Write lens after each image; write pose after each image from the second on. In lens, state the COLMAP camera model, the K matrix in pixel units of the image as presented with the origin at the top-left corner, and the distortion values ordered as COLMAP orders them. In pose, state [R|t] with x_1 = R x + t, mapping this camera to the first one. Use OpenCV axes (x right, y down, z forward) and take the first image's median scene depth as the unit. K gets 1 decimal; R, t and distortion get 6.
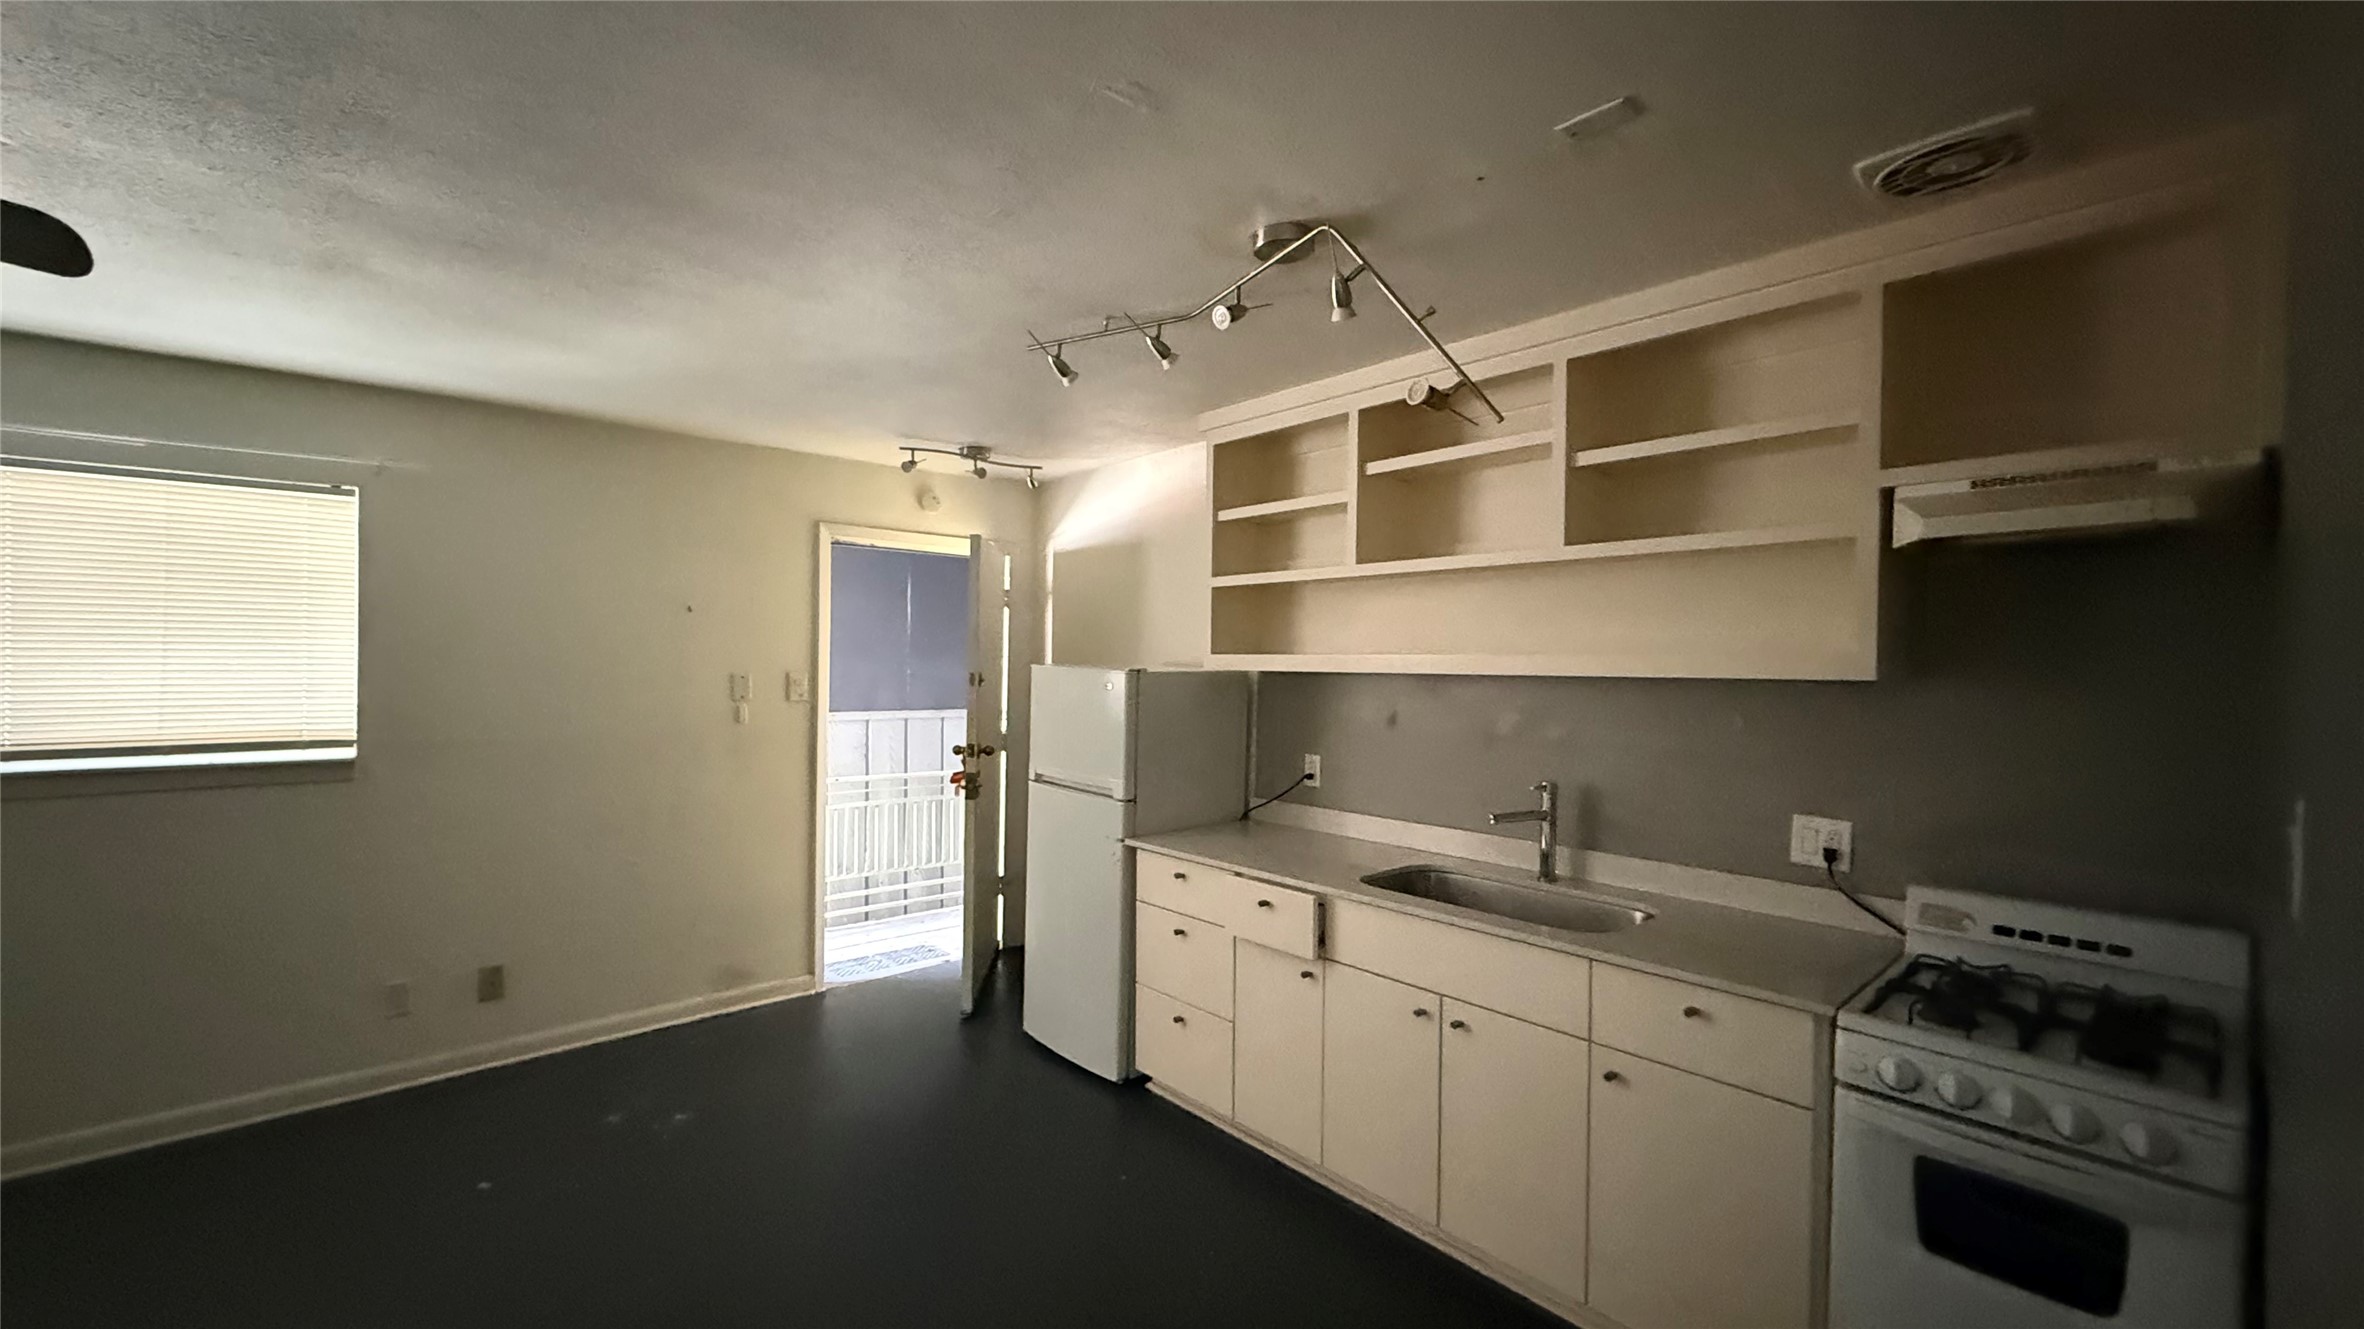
lens RADIAL K [[930.4, 0, 1177.8], [0, 930.4, 674.1], [0, 0, 1]] dist [-0.000422, -0.000011]
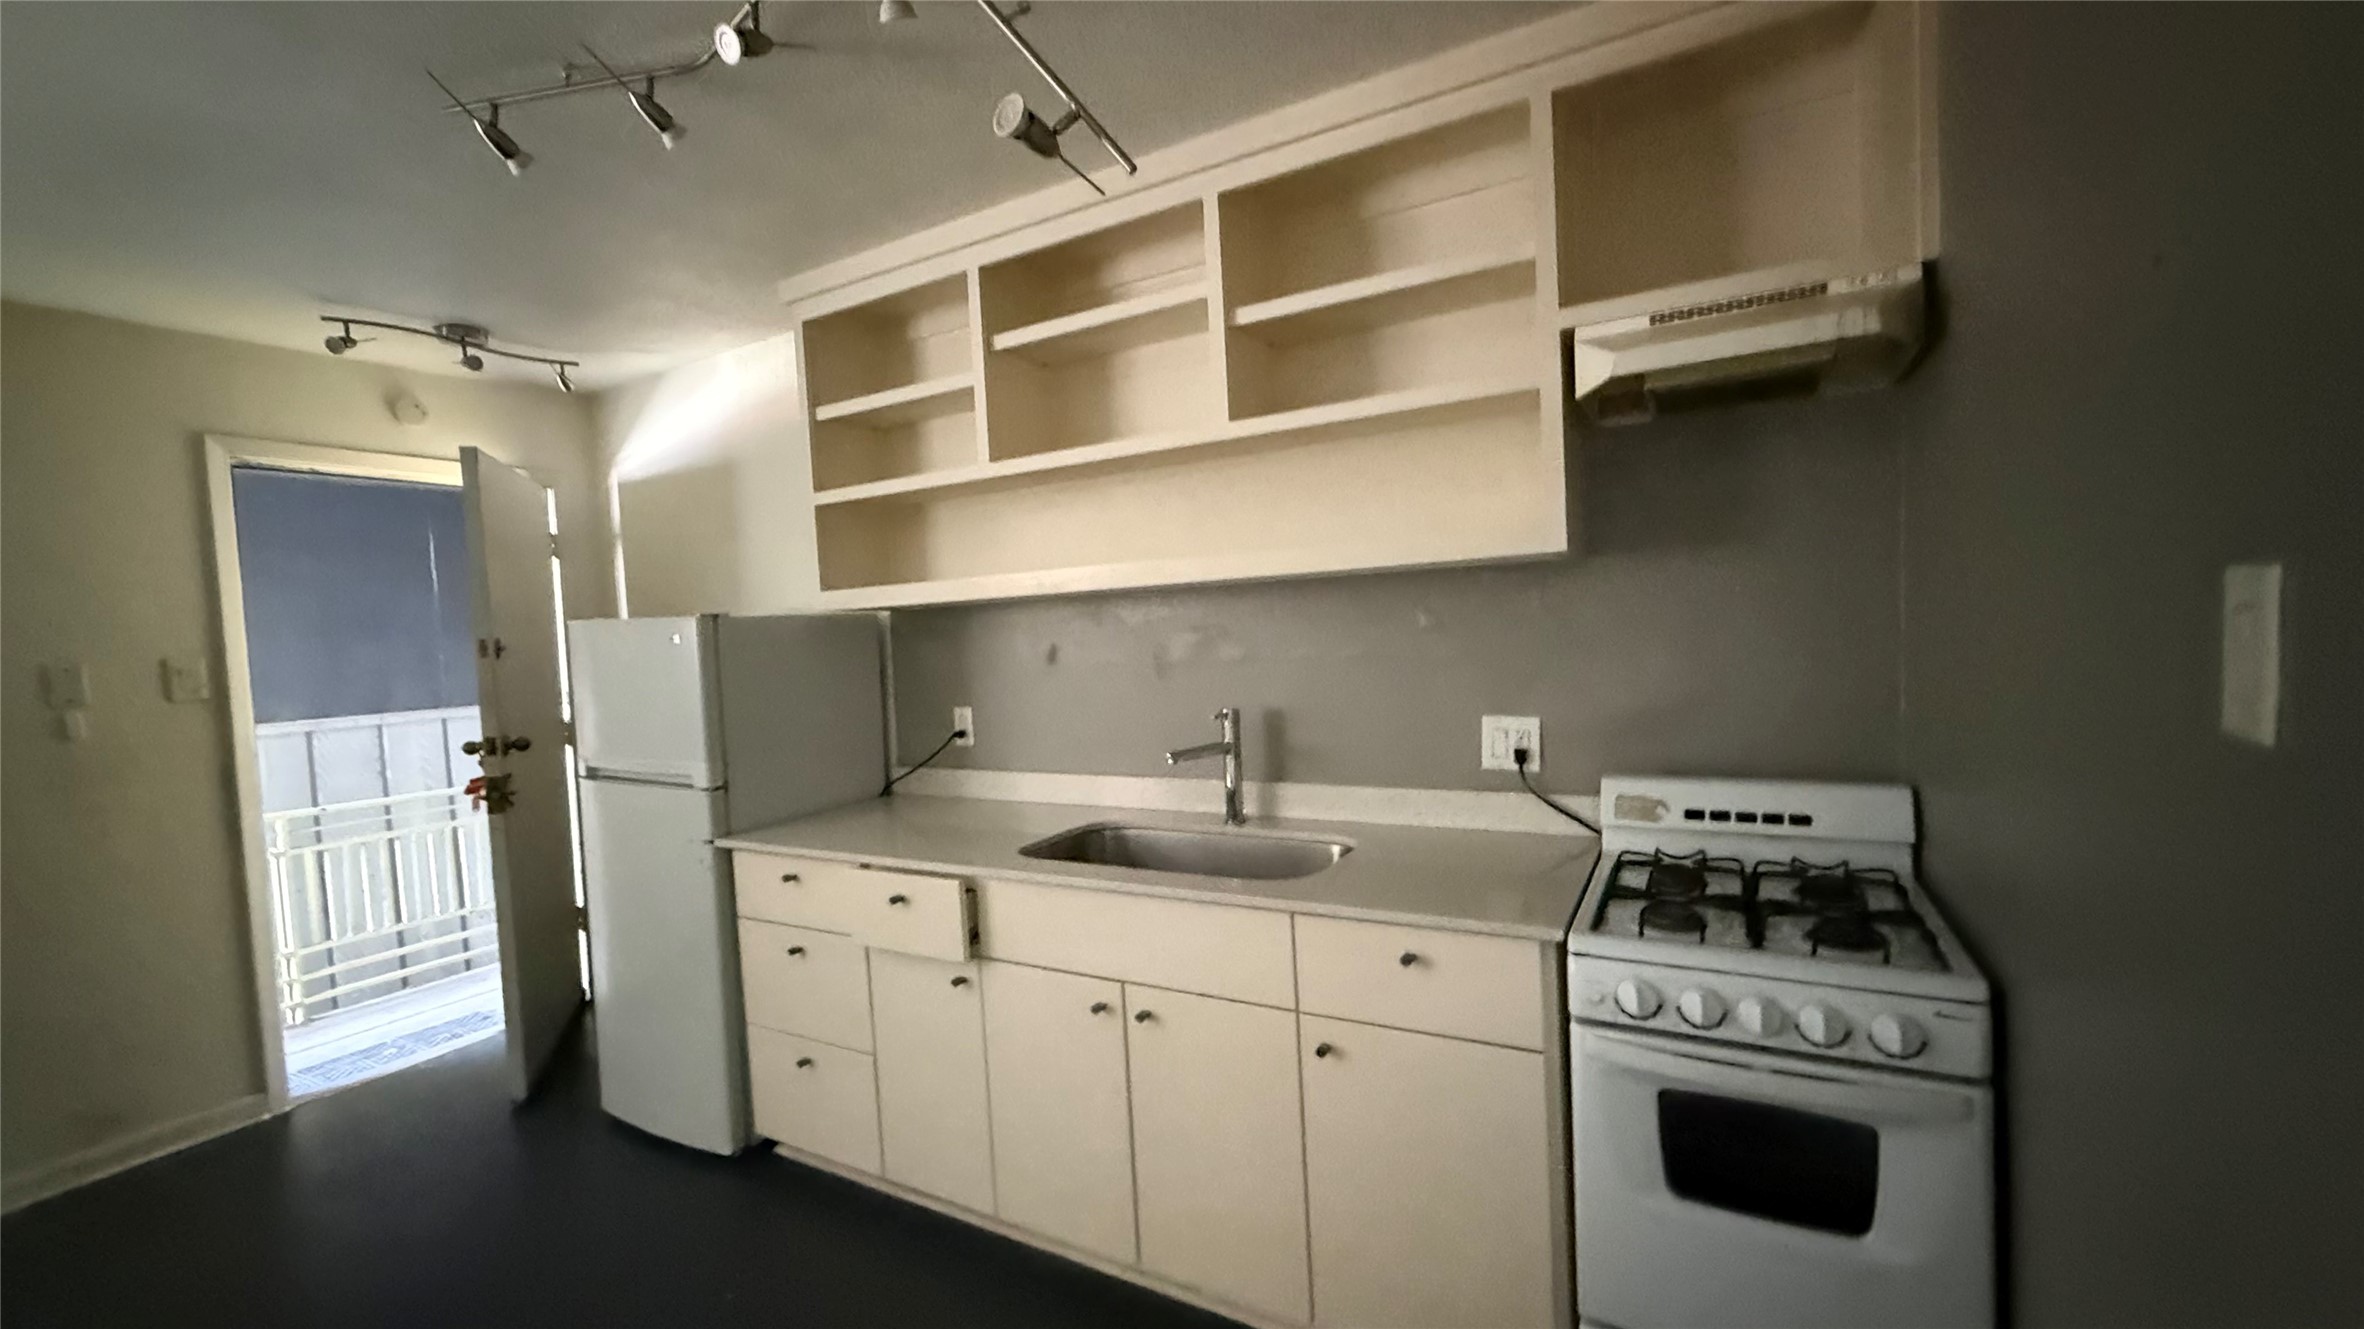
lens RADIAL K [[930.4, 0, 1177.8], [0, 930.4, 674.1], [0, 0, 1]] dist [-0.000422, -0.000011]
pose [[0.943490, -0.076473, 0.322457, 0.081673], [0.065977, 0.996878, 0.043370, 0.045017], [-0.324767, -0.019645, 0.945590, 0.211392]]
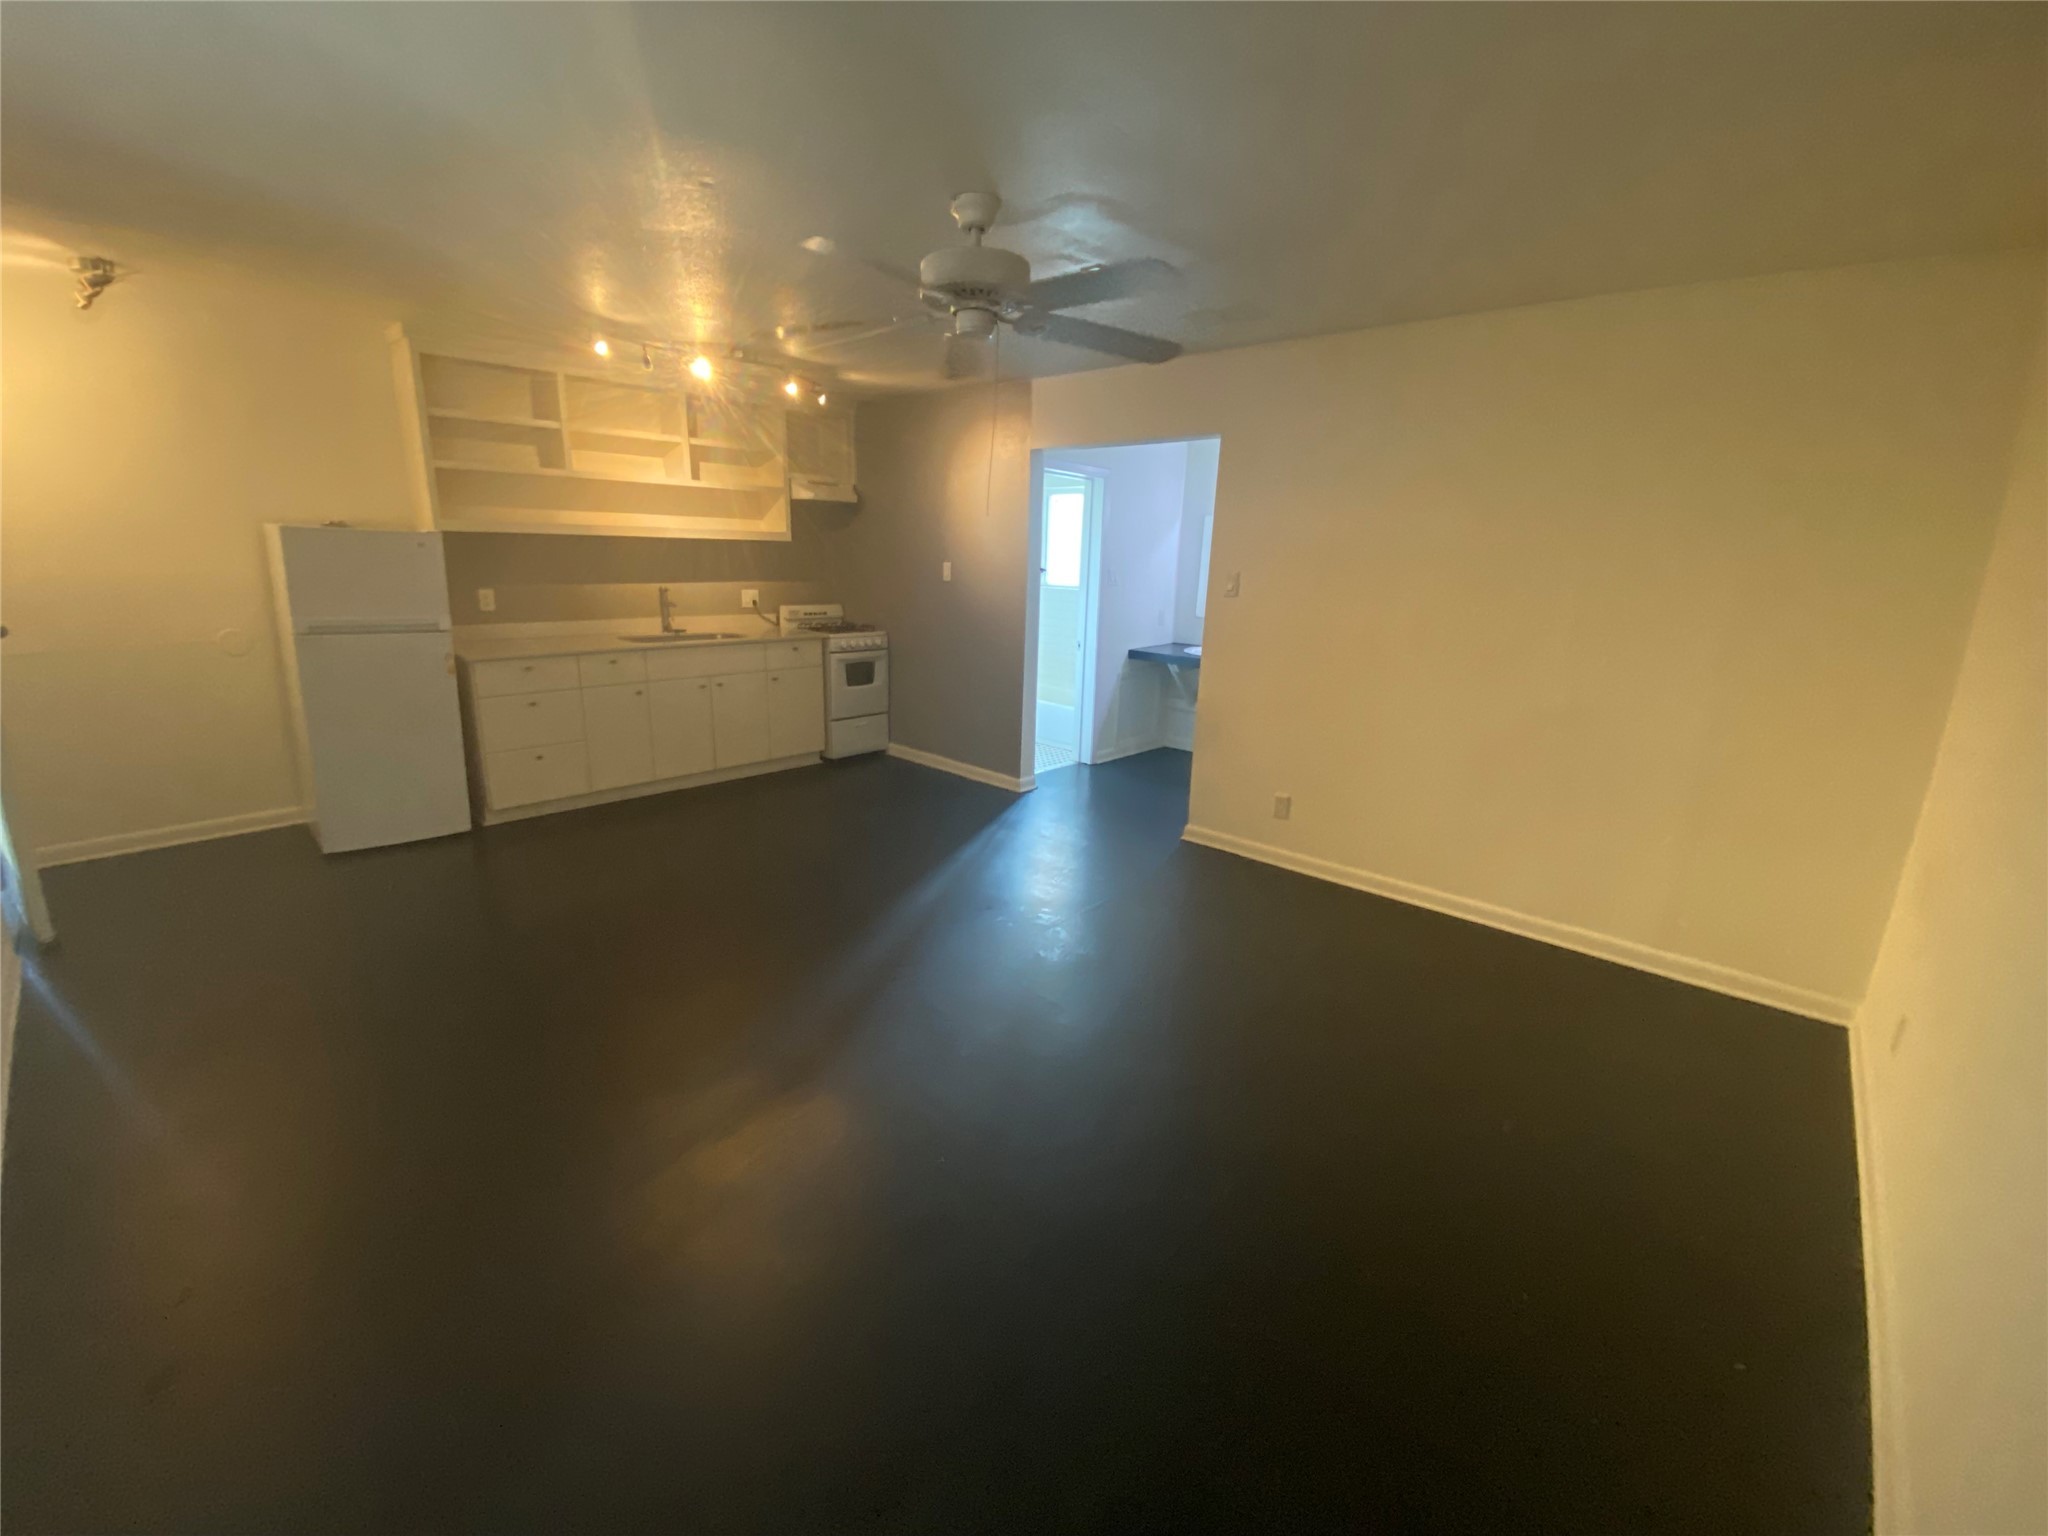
lens RADIAL K [[822.8, 0, 1017.4], [0, 822.8, 766.4], [0, 0, 1]] dist [0.000735, 0.000094]
pose [[-0.103977, -0.269868, 0.957267, -1.717132], [-0.024734, 0.962888, 0.268766, -0.020470], [-0.994272, 0.004268, -0.106793, 0.388221]]
